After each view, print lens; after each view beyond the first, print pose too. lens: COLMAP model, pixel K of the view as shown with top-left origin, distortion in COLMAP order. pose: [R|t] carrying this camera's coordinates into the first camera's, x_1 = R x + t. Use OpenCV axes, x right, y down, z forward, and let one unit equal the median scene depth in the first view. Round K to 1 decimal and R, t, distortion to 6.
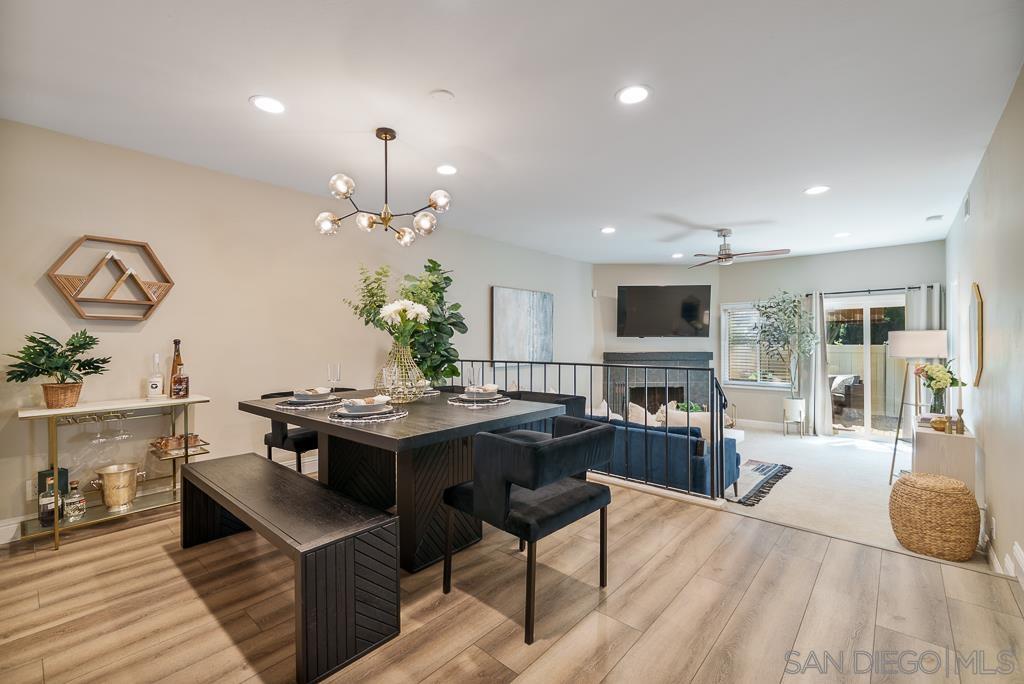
lens RADIAL K [[444.2, 0, 508.8], [0, 444.2, 344.2], [0, 0, 1]] dist [0.000360, -0.000096]
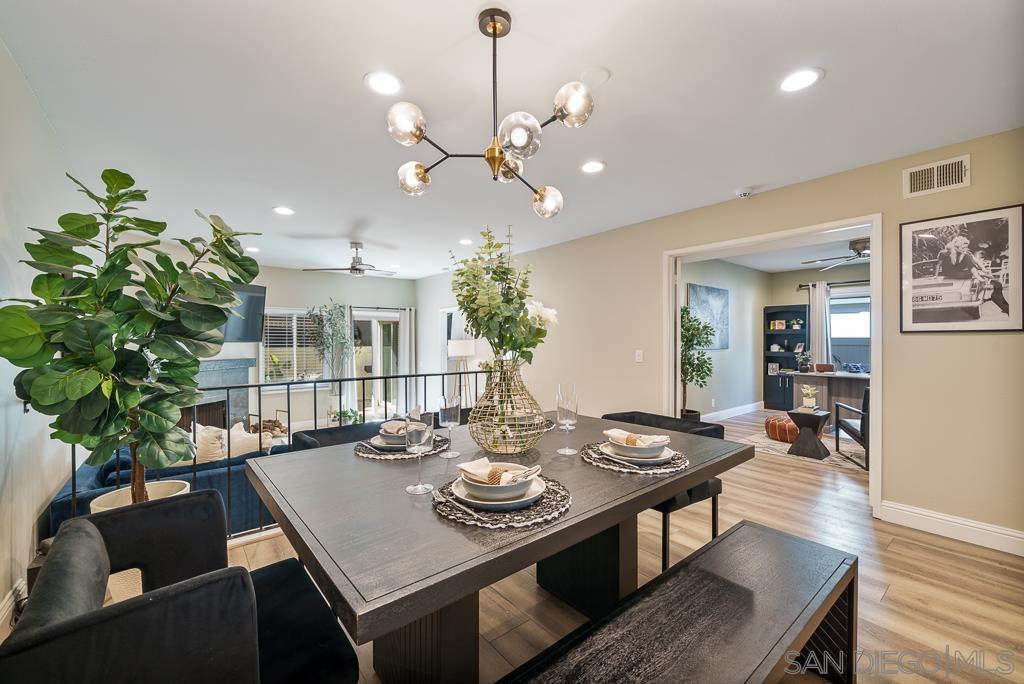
lens RADIAL K [[418.6, 0, 521.0], [0, 418.6, 339.8], [0, 0, 1]] dist [0.000546, -0.000847]
pose [[0.142712, 0.004128, 0.989756, -0.360066], [0.010278, 0.999931, -0.005653, -0.010617], [-0.989711, 0.010979, 0.142659, 0.366722]]
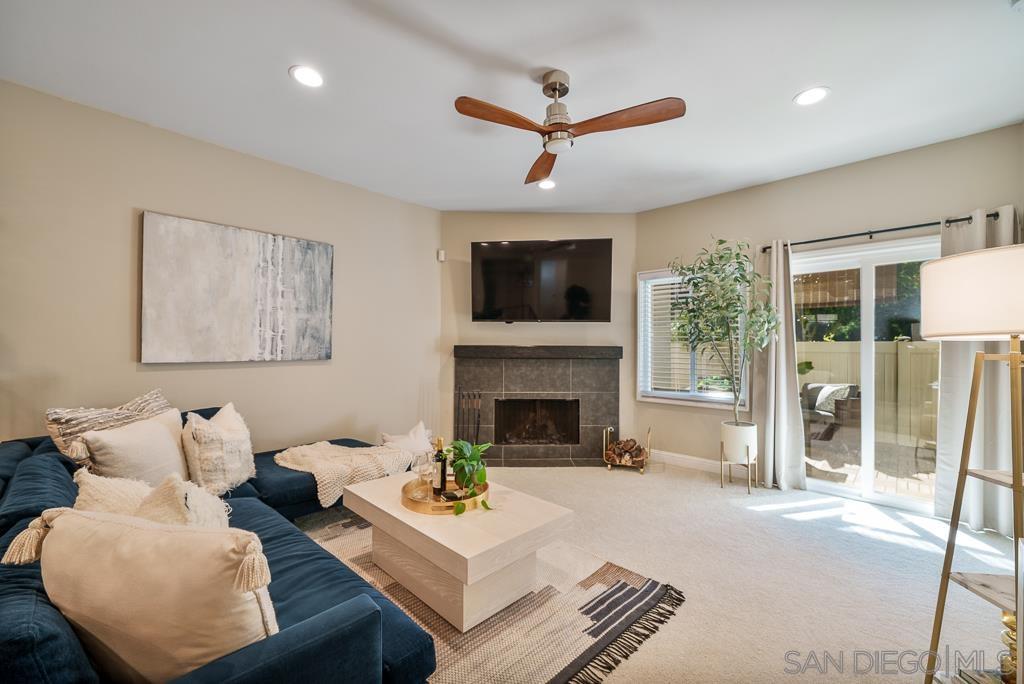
lens RADIAL K [[418.6, 0, 508.3], [0, 418.6, 344.0], [0, 0, 1]] dist [0.000546, -0.000847]
pose [[0.999283, 0.008968, -0.036783, 0.355051], [-0.009477, 0.999862, -0.013679, 0.027157], [0.036655, 0.014018, 0.999230, 0.433136]]
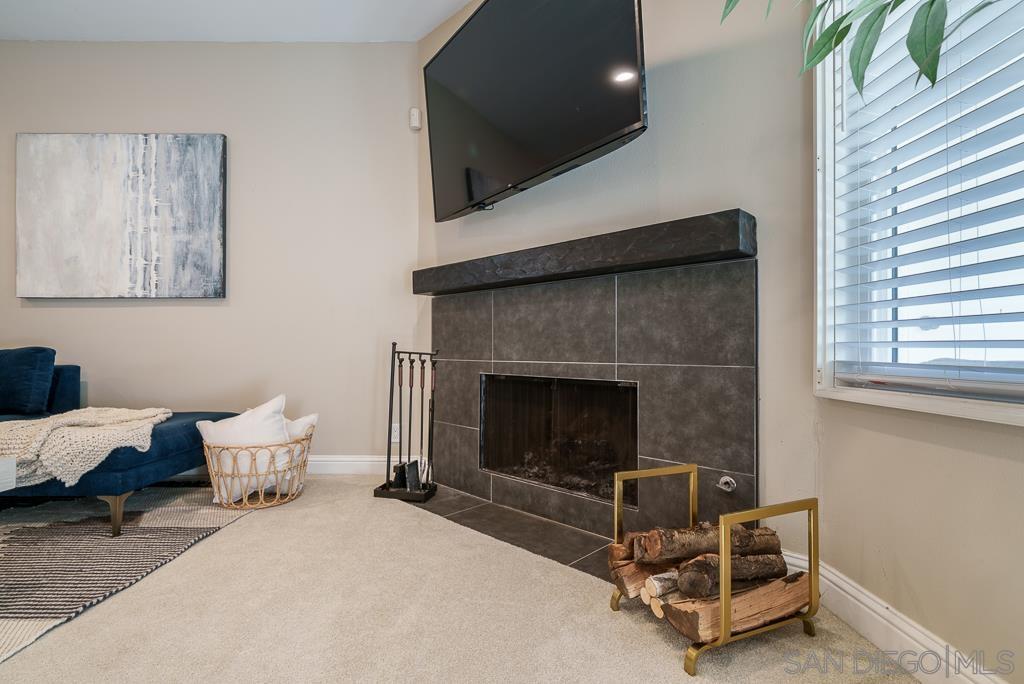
lens RADIAL K [[485.0, 0, 512.6], [0, 485.0, 342.9], [0, 0, 1]] dist [-0.001000, -0.000503]
pose [[0.669197, -0.005548, -0.743065, 0.617378], [-0.008907, 0.999840, -0.015486, 0.089591], [0.743032, 0.016982, 0.669041, 0.884438]]
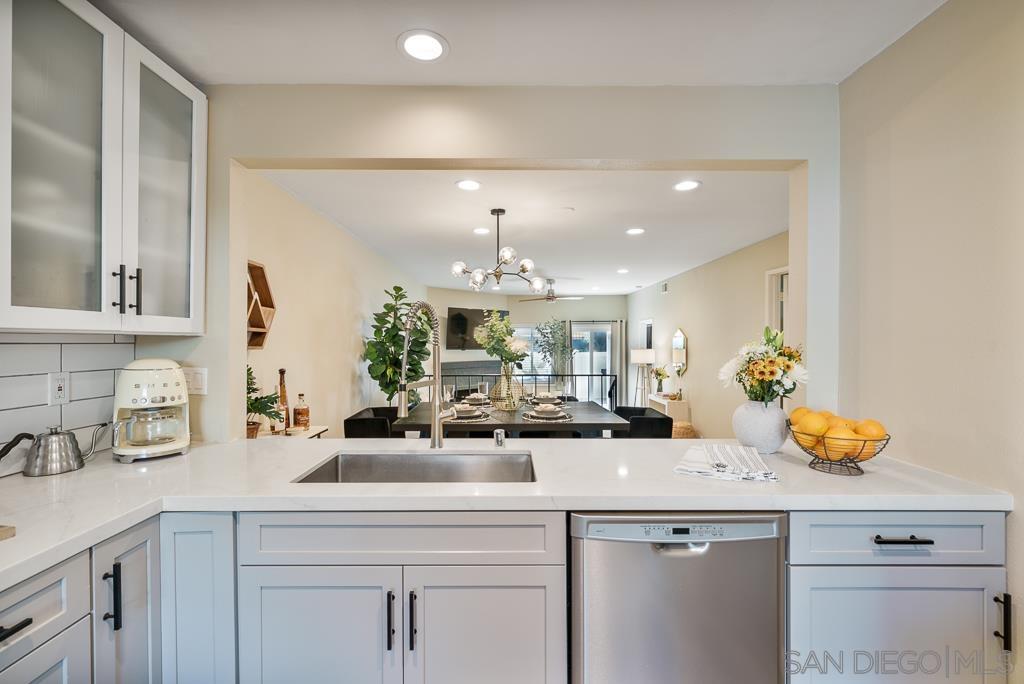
lens RADIAL K [[444.2, 0, 509.0], [0, 444.2, 340.9], [0, 0, 1]] dist [0.000360, -0.000096]
pose [[0.745872, 0.005900, 0.666063, -0.479229], [0.002964, 0.999921, -0.012177, -0.026982], [-0.666082, 0.011057, 0.745796, -0.011072]]
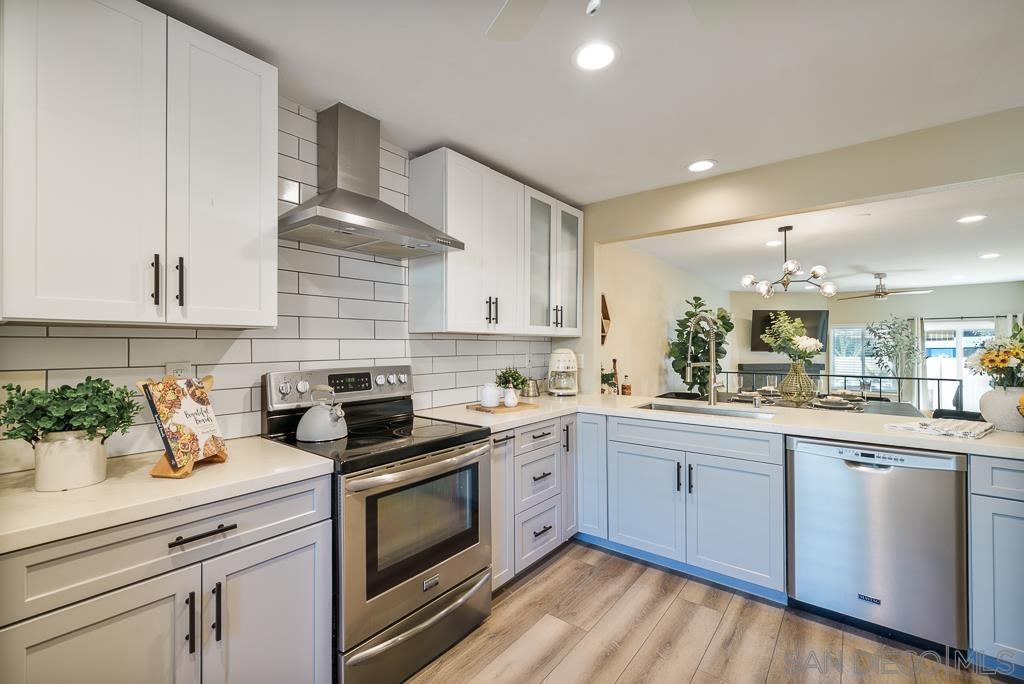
lens RADIAL K [[440.7, 0, 506.6], [0, 440.7, 346.6], [0, 0, 1]] dist [0.003384, -0.000065]
pose [[0.998396, 0.004355, 0.056450, -0.559007], [-0.003876, 0.999955, -0.008602, -0.017570], [-0.056485, 0.008370, 0.998368, -0.204353]]
